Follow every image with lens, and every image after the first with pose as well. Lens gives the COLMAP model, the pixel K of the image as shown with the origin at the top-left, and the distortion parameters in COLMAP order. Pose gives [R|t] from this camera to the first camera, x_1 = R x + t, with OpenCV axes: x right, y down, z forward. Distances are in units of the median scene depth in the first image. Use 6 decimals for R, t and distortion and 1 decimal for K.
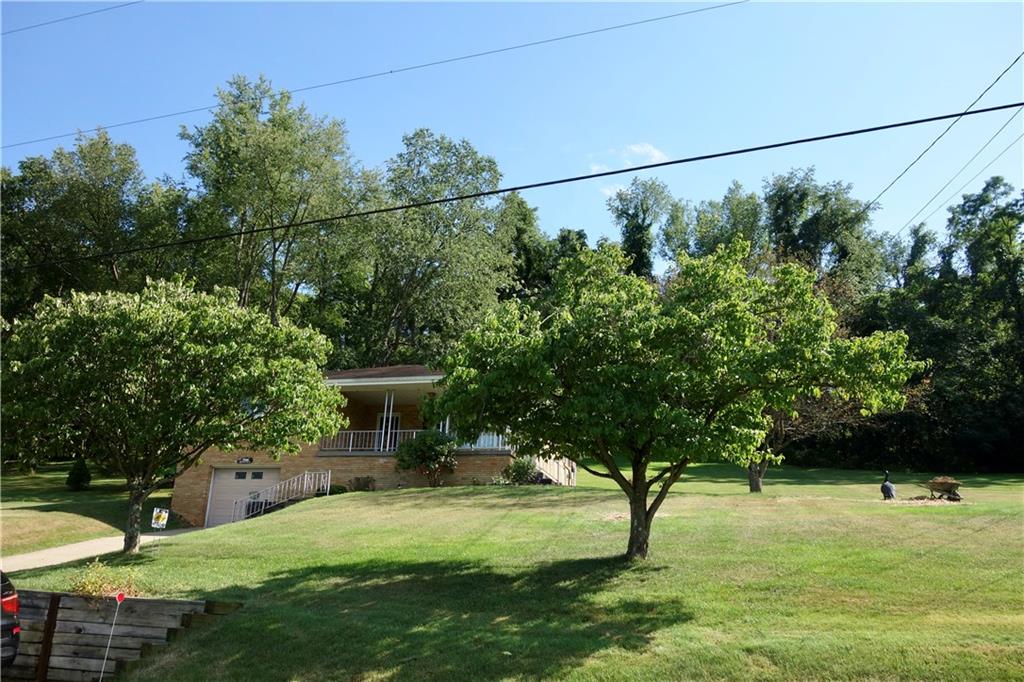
lens RADIAL K [[820.2, 0, 512.9], [0, 820.2, 325.8], [0, 0, 1]] dist [-0.003302, -0.006706]
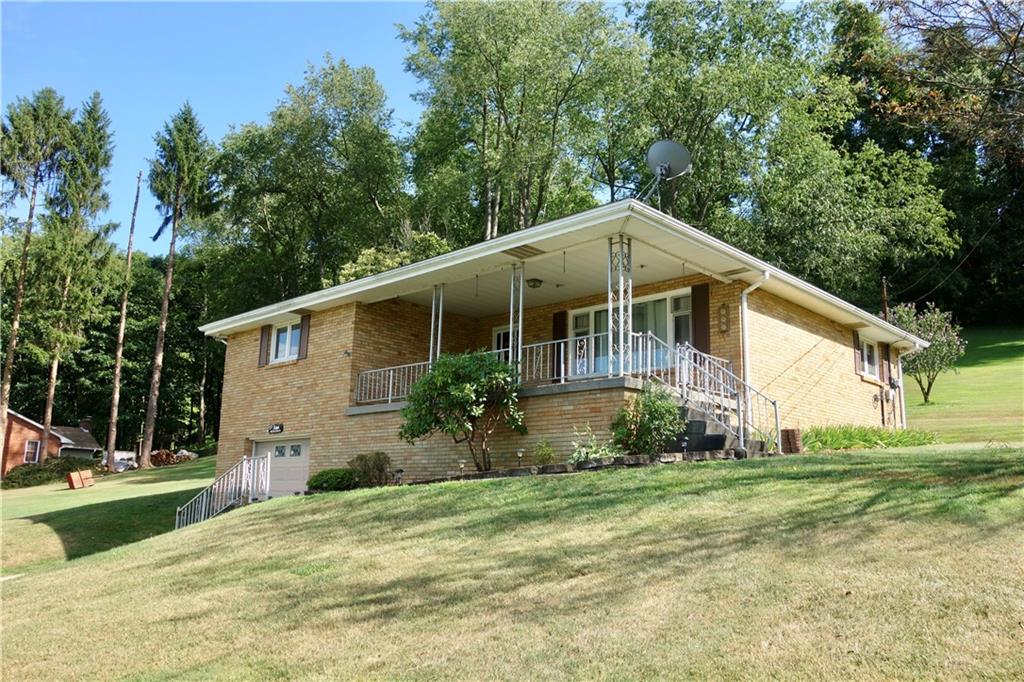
lens RADIAL K [[820.2, 0, 512.9], [0, 820.2, 325.8], [0, 0, 1]] dist [-0.003302, -0.006706]
pose [[0.873633, -0.125755, -0.470054, 0.143088], [0.174167, 0.982840, 0.060761, 0.078201], [0.454346, -0.134951, 0.880544, 0.528852]]
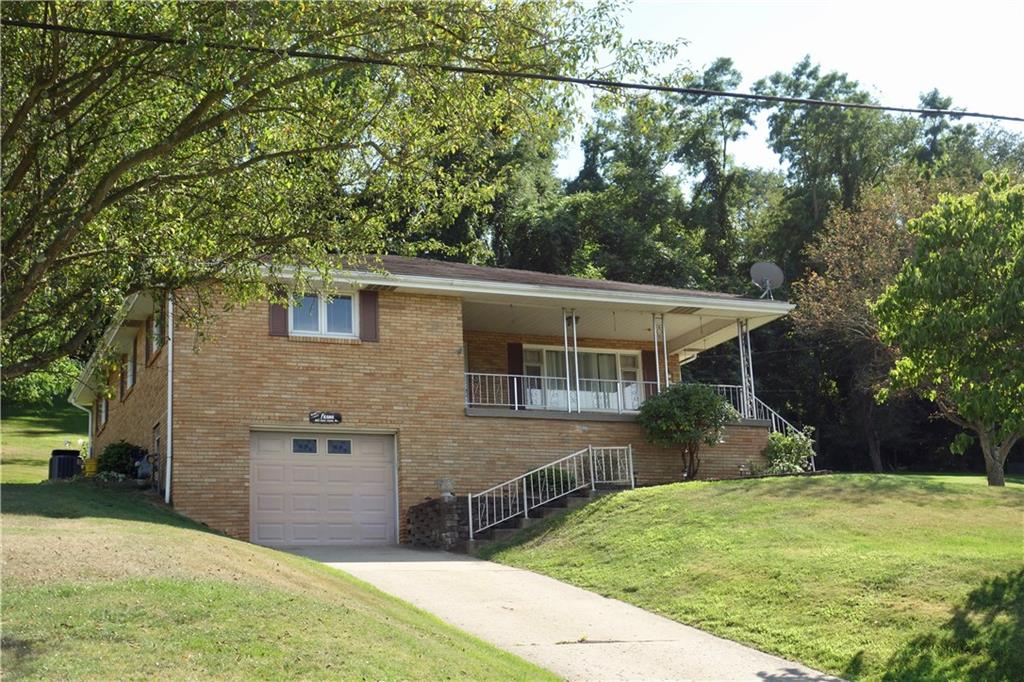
lens RADIAL K [[1458.4, 0, 512.0], [0, 1458.4, 341.0], [0, 0, 1]] dist [0.004592, 0.004324]
pose [[0.754981, 0.071650, 0.651820, -0.838104], [-0.141711, 0.988351, 0.055497, 0.047428], [-0.640251, -0.134269, 0.756340, 0.228666]]
